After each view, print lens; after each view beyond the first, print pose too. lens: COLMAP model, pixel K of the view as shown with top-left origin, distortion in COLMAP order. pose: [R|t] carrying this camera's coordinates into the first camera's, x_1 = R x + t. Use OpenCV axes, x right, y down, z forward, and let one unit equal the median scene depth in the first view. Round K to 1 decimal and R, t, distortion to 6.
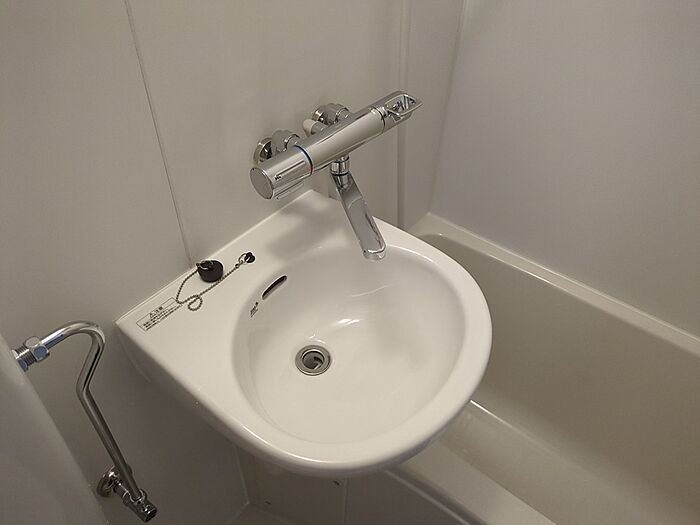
lens RADIAL K [[527.8, 0, 350.0], [0, 527.8, 262.5], [0, 0, 1]] dist [0.050348, -0.002784]
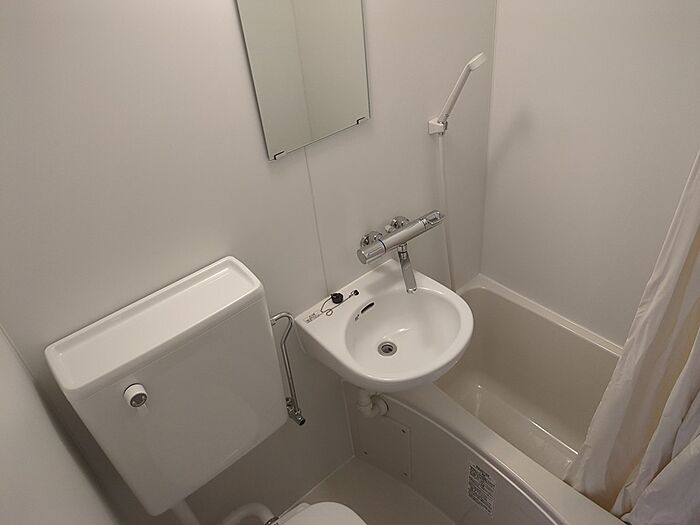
lens RADIAL K [[527.8, 0, 350.0], [0, 527.8, 262.5], [0, 0, 1]] dist [0.050348, -0.002784]
pose [[0.969821, 0.023369, -0.242697, 0.274793], [-0.049852, 0.993373, -0.103561, 0.086933], [0.238668, 0.112535, 0.964559, -0.964066]]
